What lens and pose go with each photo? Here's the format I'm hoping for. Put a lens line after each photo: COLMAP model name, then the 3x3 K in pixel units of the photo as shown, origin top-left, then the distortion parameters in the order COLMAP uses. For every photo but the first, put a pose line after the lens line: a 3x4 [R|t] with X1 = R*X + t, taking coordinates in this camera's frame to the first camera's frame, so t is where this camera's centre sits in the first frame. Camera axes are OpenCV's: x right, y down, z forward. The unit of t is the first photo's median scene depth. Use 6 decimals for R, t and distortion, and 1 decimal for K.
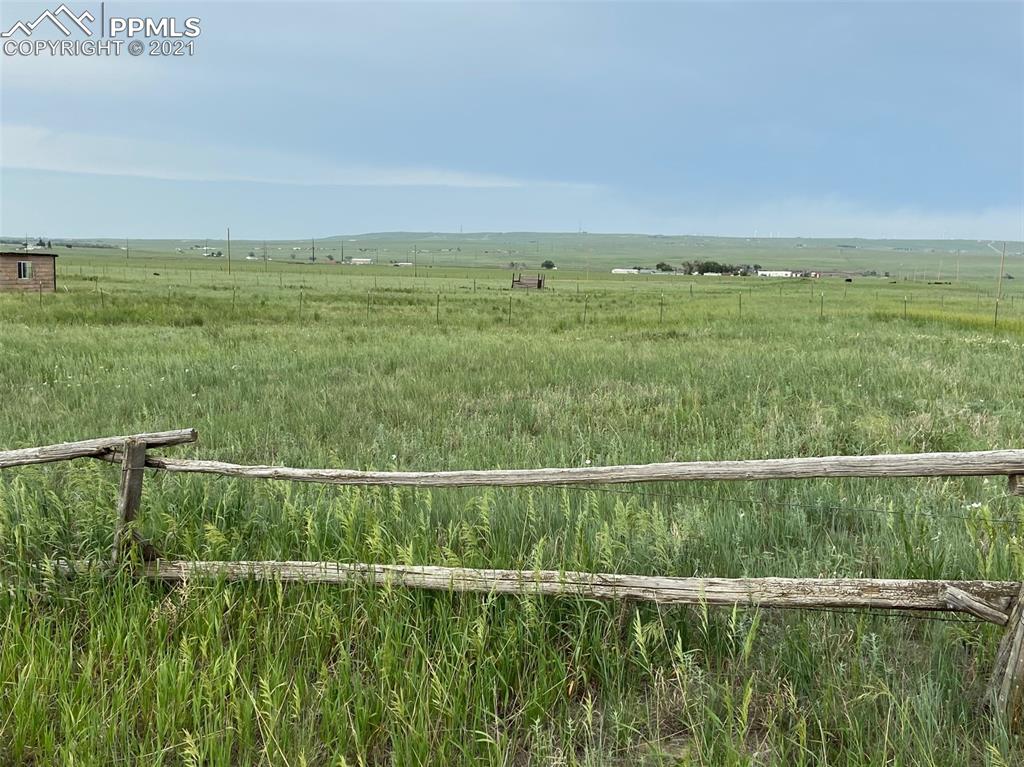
lens RADIAL K [[1141.8, 0, 513.1], [0, 1141.8, 385.0], [0, 0, 1]] dist [0.081300, 0.000000]
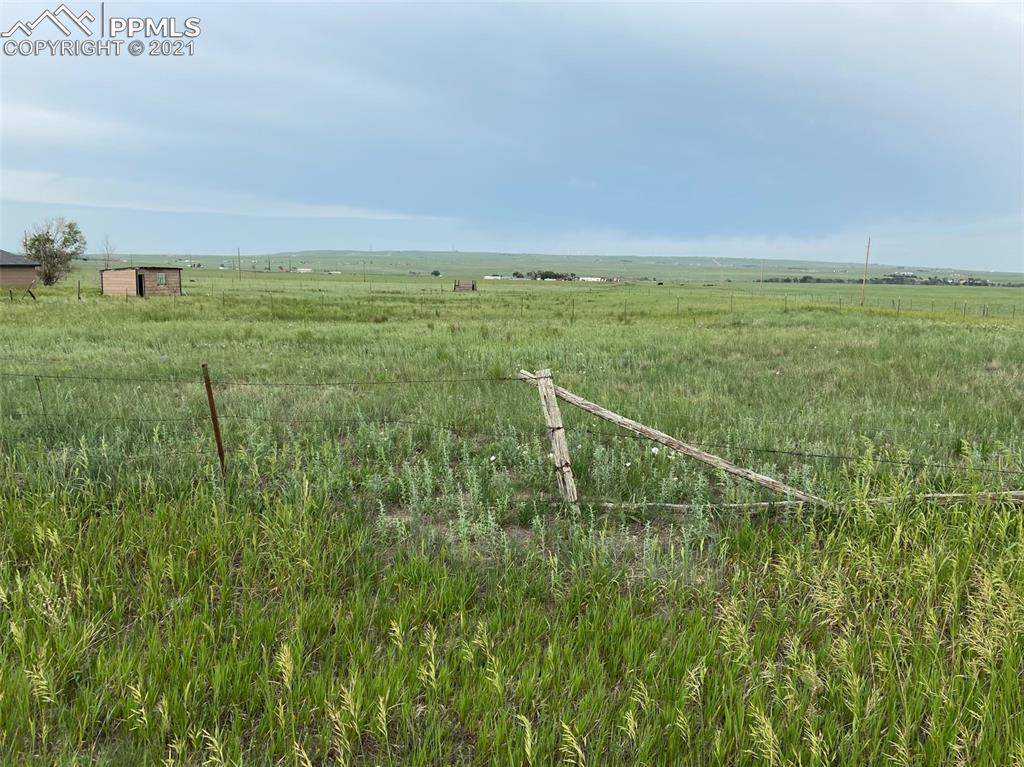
lens RADIAL K [[764.8, 0, 517.8], [0, 764.8, 383.7], [0, 0, 1]] dist [0.096023, -0.108005]
pose [[0.988935, -0.023721, 0.146441, -0.337072], [0.018048, 0.999039, 0.039948, -0.013227], [-0.147248, -0.036863, 0.988412, 0.058591]]
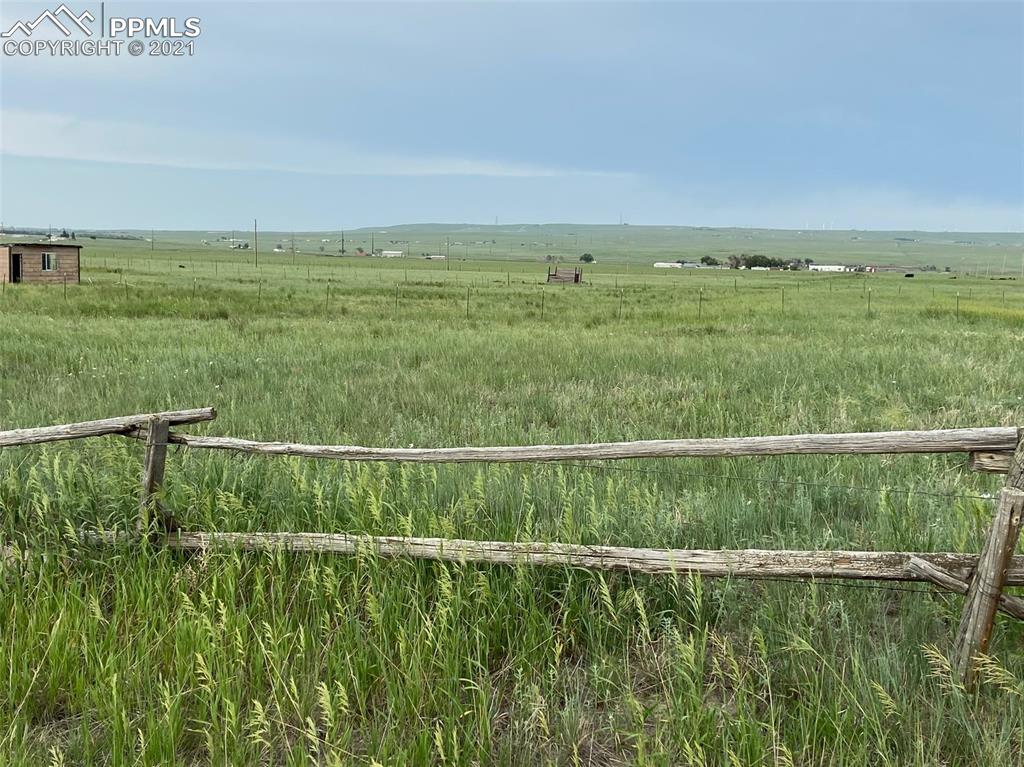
lens RADIAL K [[1194.5, 0, 507.0], [0, 1194.5, 383.7], [0, 0, 1]] dist [0.085400, 0.000000]
pose [[0.999339, 0.007158, -0.035643, 0.005970], [-0.007160, 0.999974, 0.000062, 0.002466], [0.035643, 0.000193, 0.999365, -0.018131]]
